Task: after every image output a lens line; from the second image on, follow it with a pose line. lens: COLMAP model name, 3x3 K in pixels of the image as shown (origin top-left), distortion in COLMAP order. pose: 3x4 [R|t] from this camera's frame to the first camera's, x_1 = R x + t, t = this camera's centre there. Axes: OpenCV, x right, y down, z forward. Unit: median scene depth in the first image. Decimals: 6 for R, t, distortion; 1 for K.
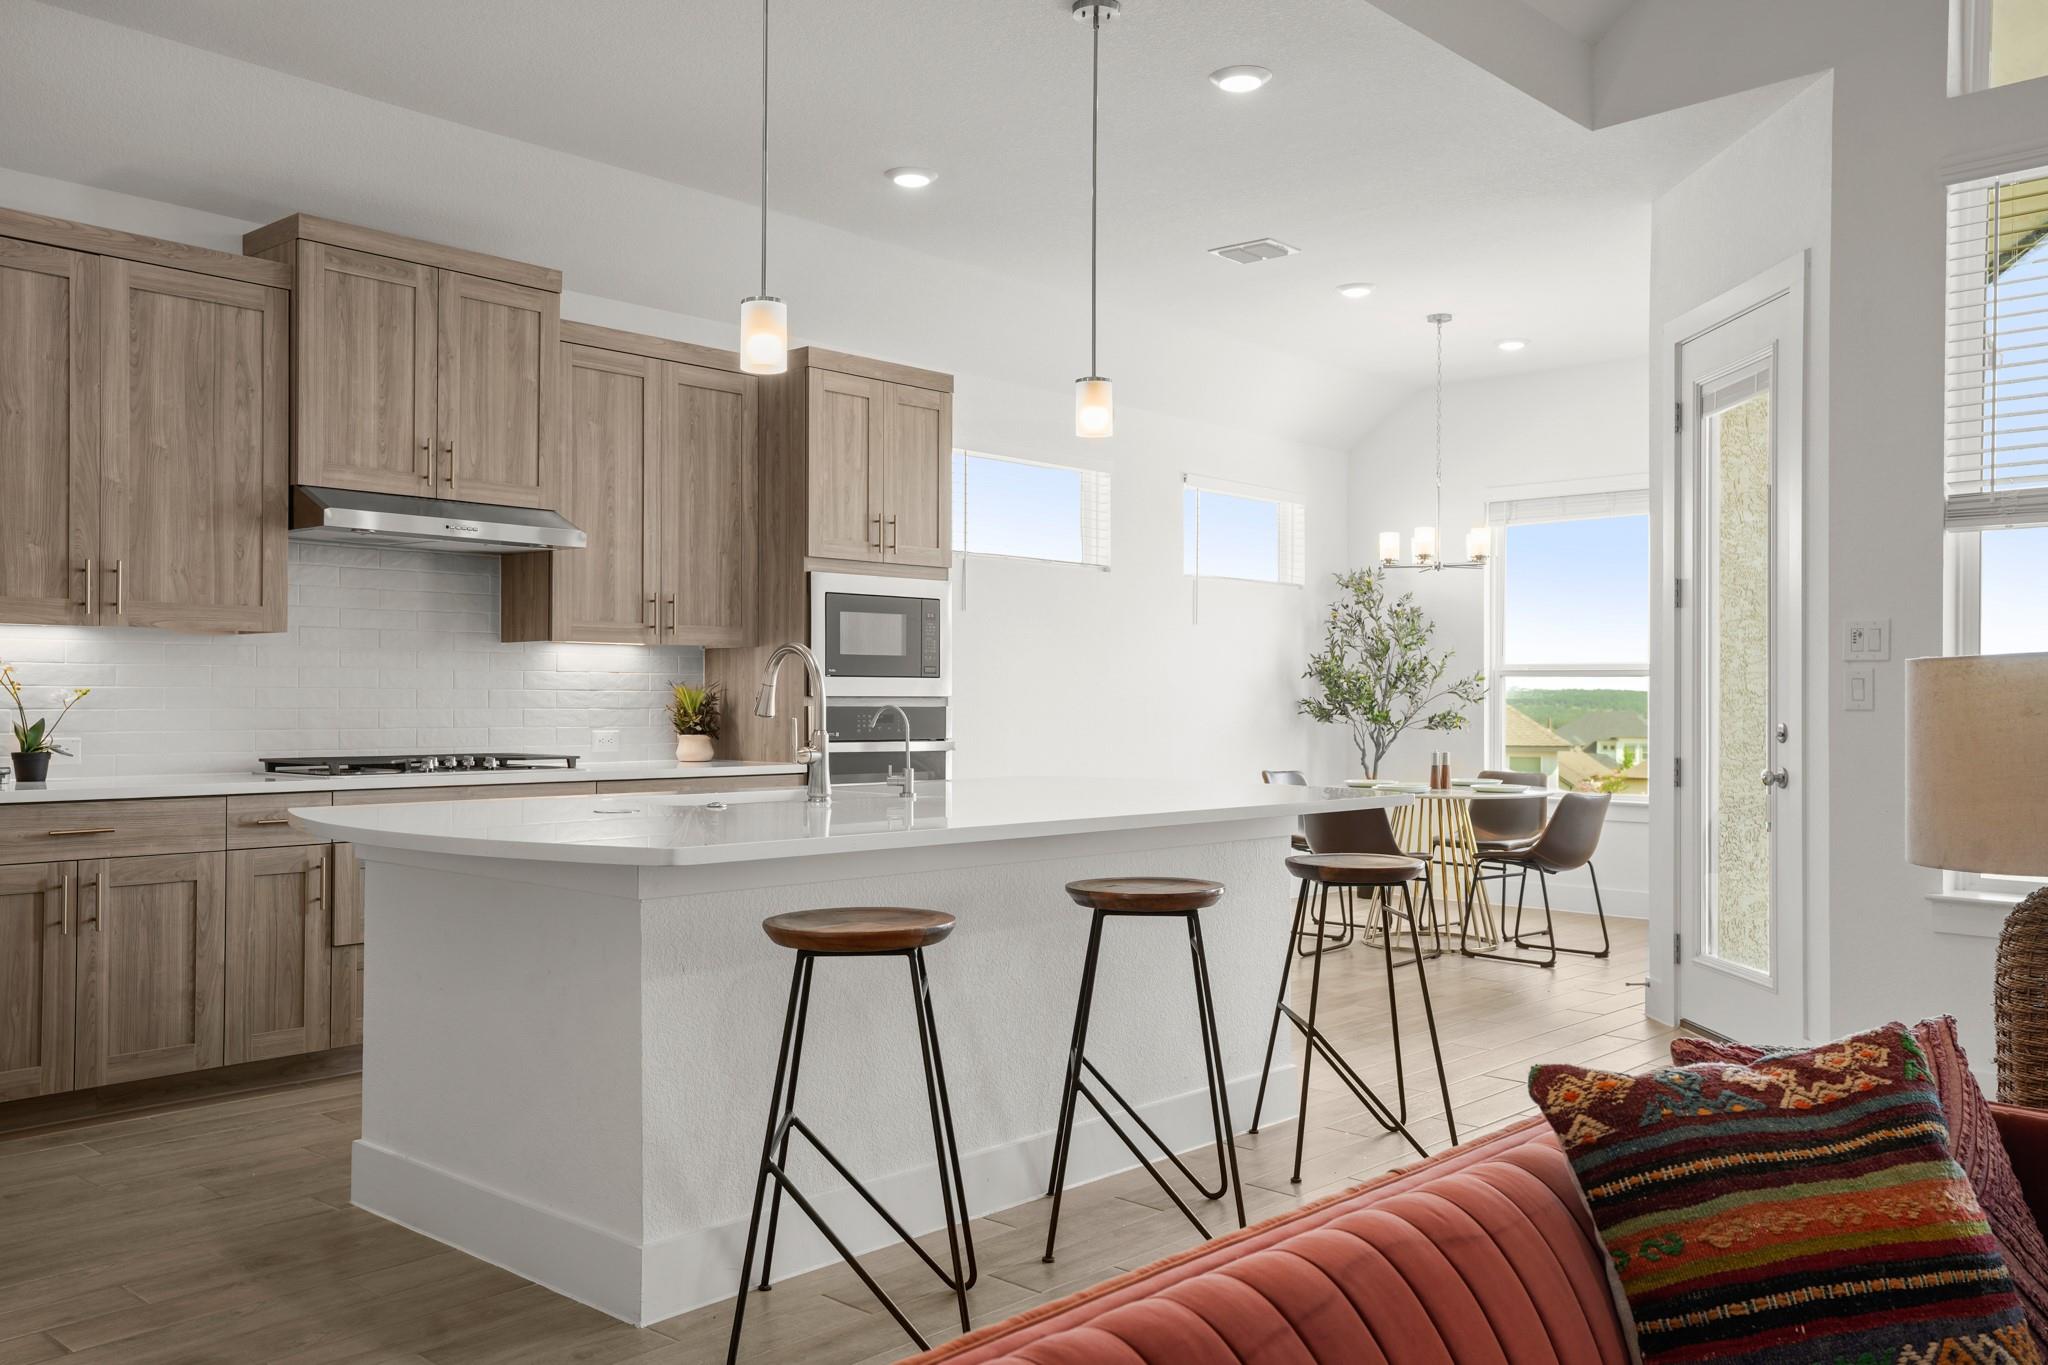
lens RADIAL K [[1711.0, 0, 1062.0], [0, 1711.0, 692.3], [0, 0, 1]] dist [0.061449, 0.012192]
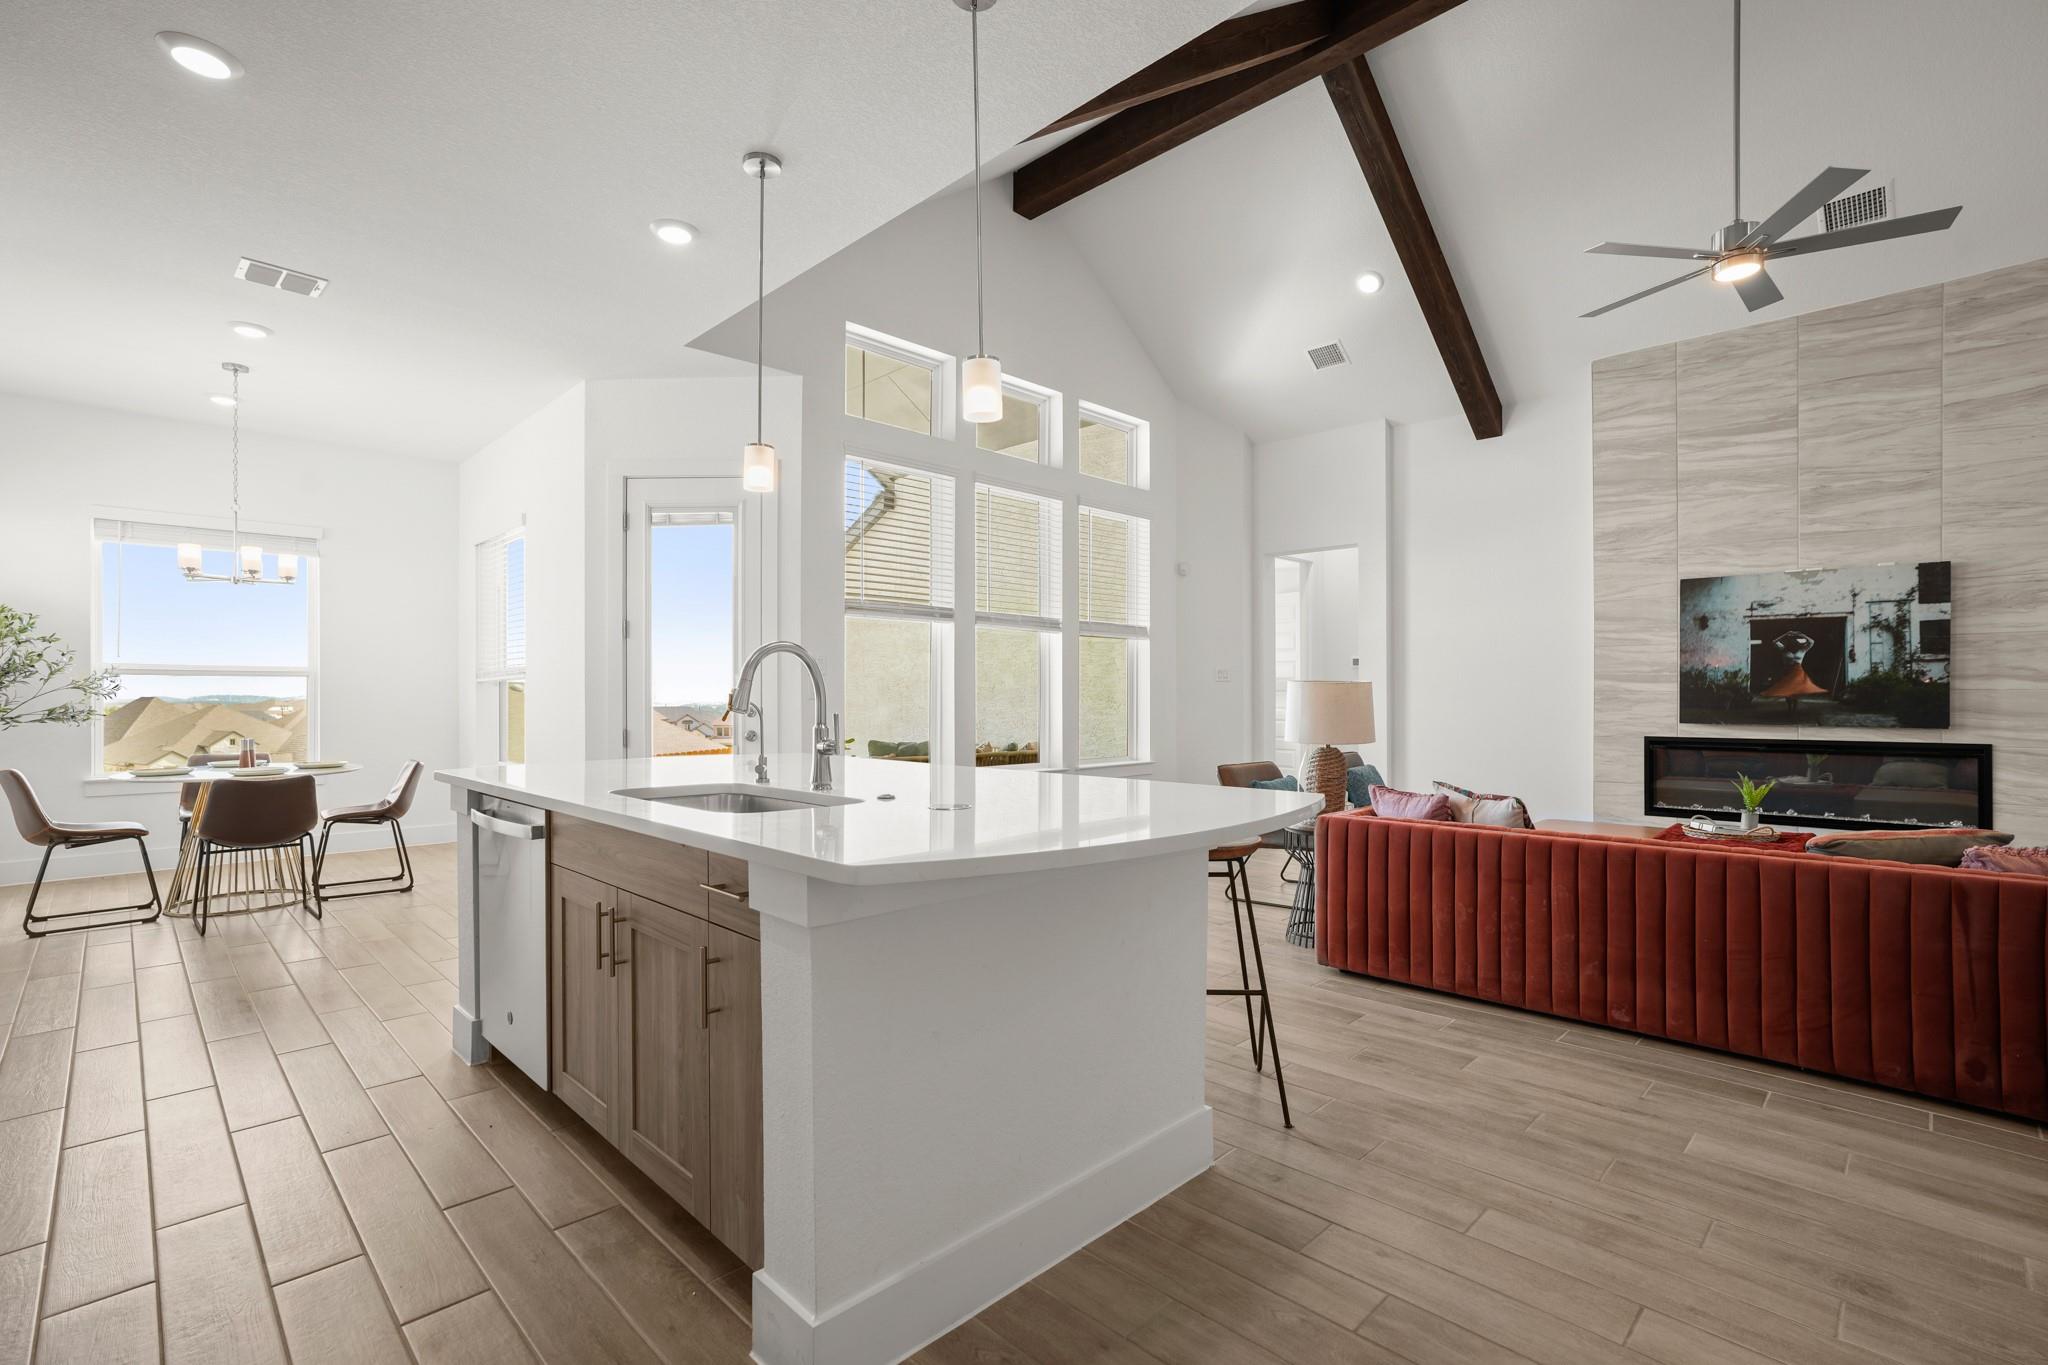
lens RADIAL K [[936.8, 0, 1033.2], [0, 936.8, 688.5], [0, 0, 1]] dist [-0.033027, 0.017915]
pose [[0.063617, 0.001303, 0.997974, -0.469963], [-0.001300, 0.999998, -0.001222, 0.000568], [-0.997974, -0.001220, 0.063619, 0.533948]]
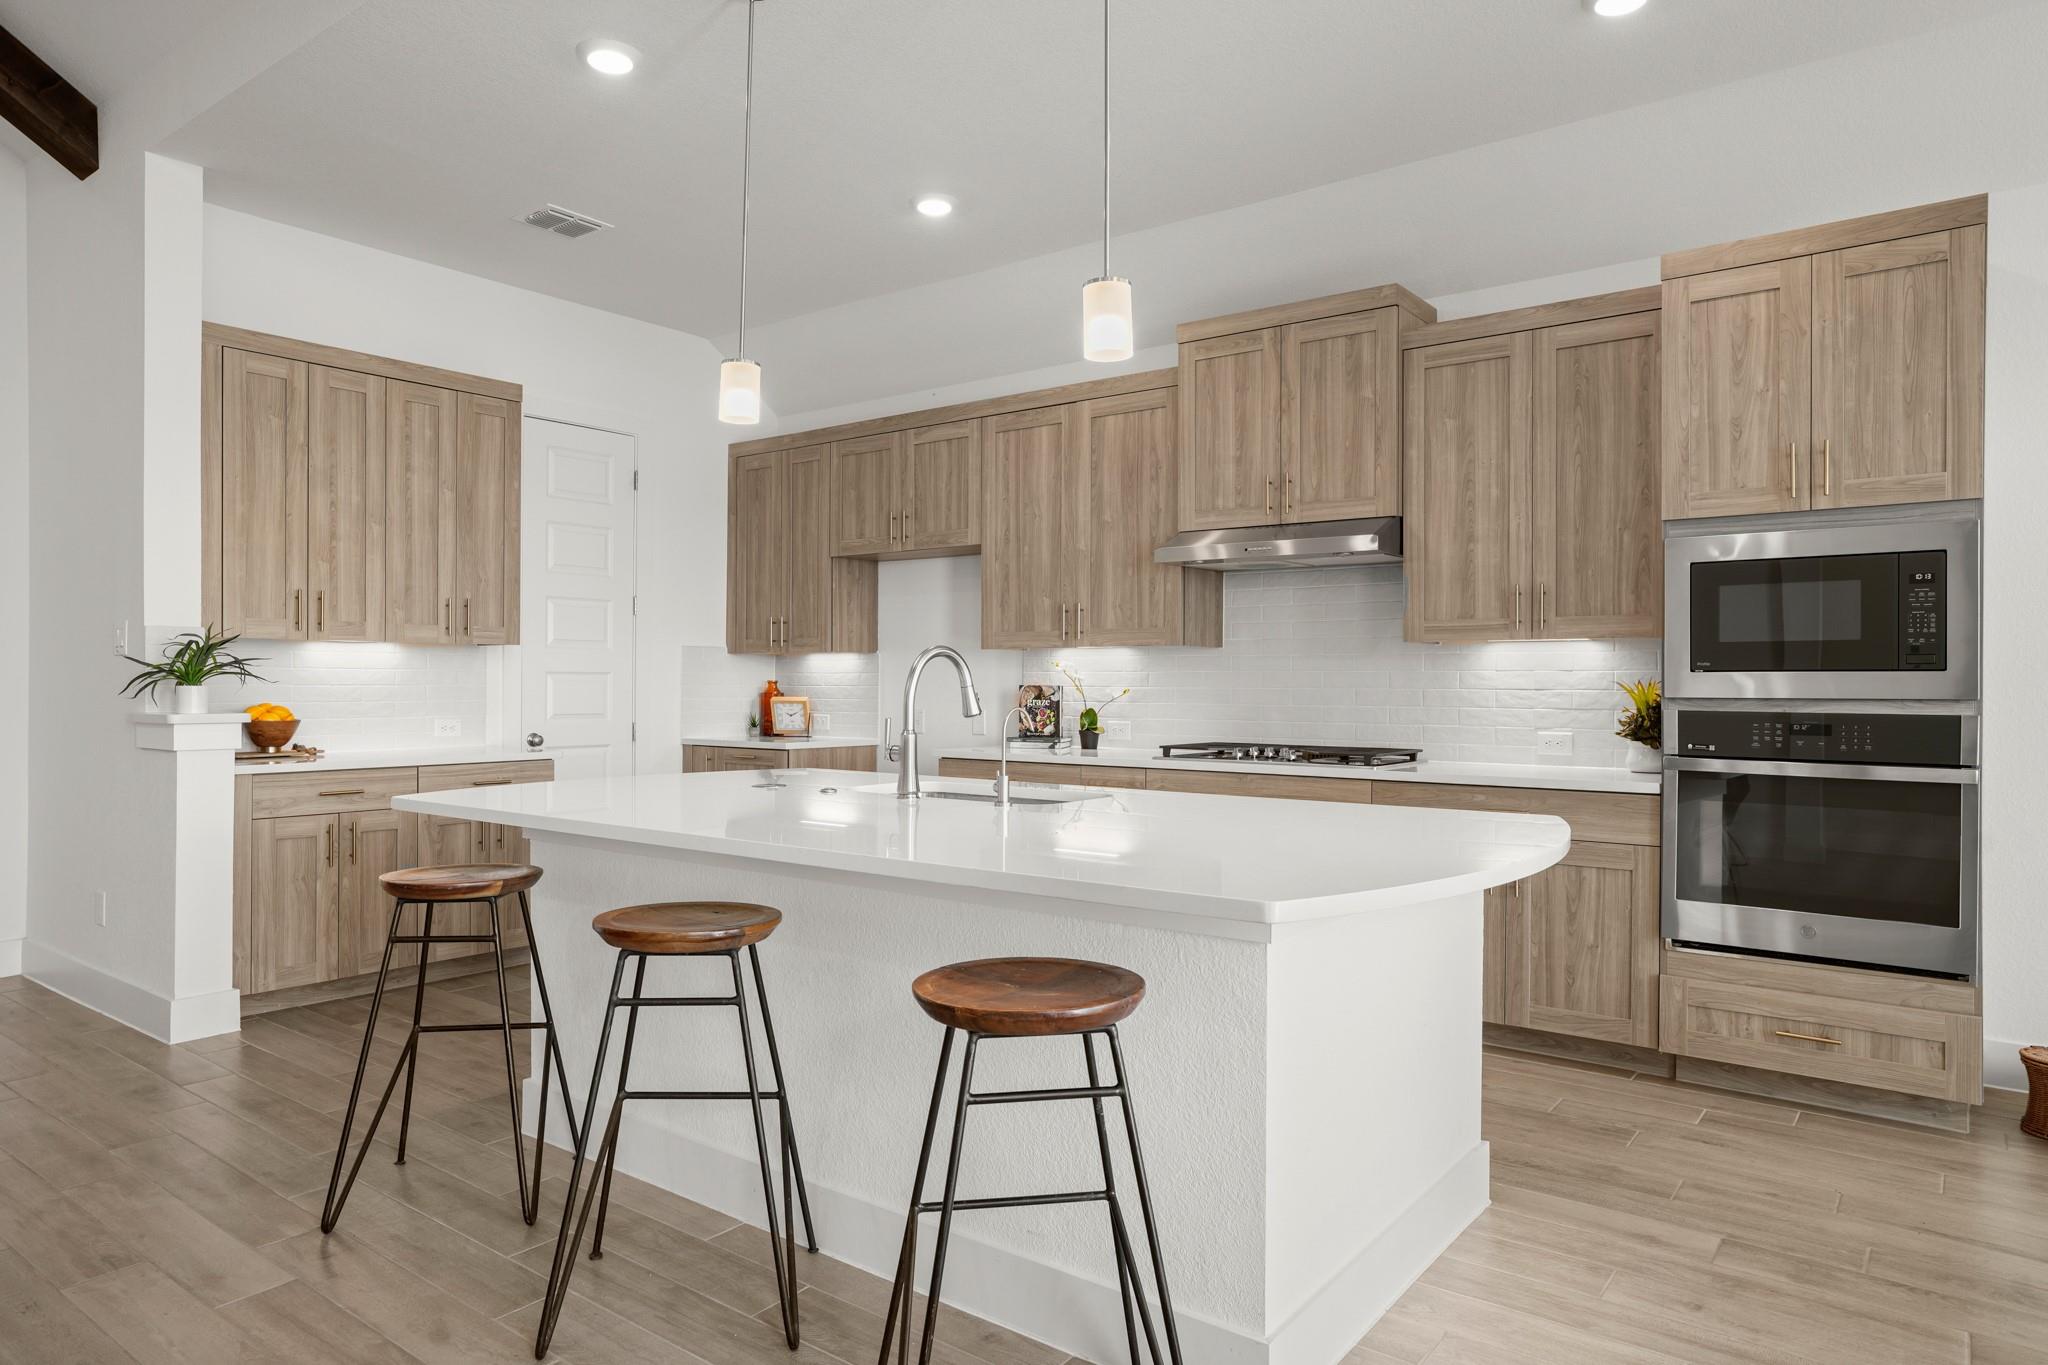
lens RADIAL K [[1297.6, 0, 1016.0], [0, 1297.6, 687.9], [0, 0, 1]] dist [-0.029664, 0.019145]
pose [[0.054001, -0.002661, -0.998537, 0.425014], [-0.002480, 0.999993, -0.002799, 0.000307], [0.998538, 0.002628, 0.053994, 0.667852]]
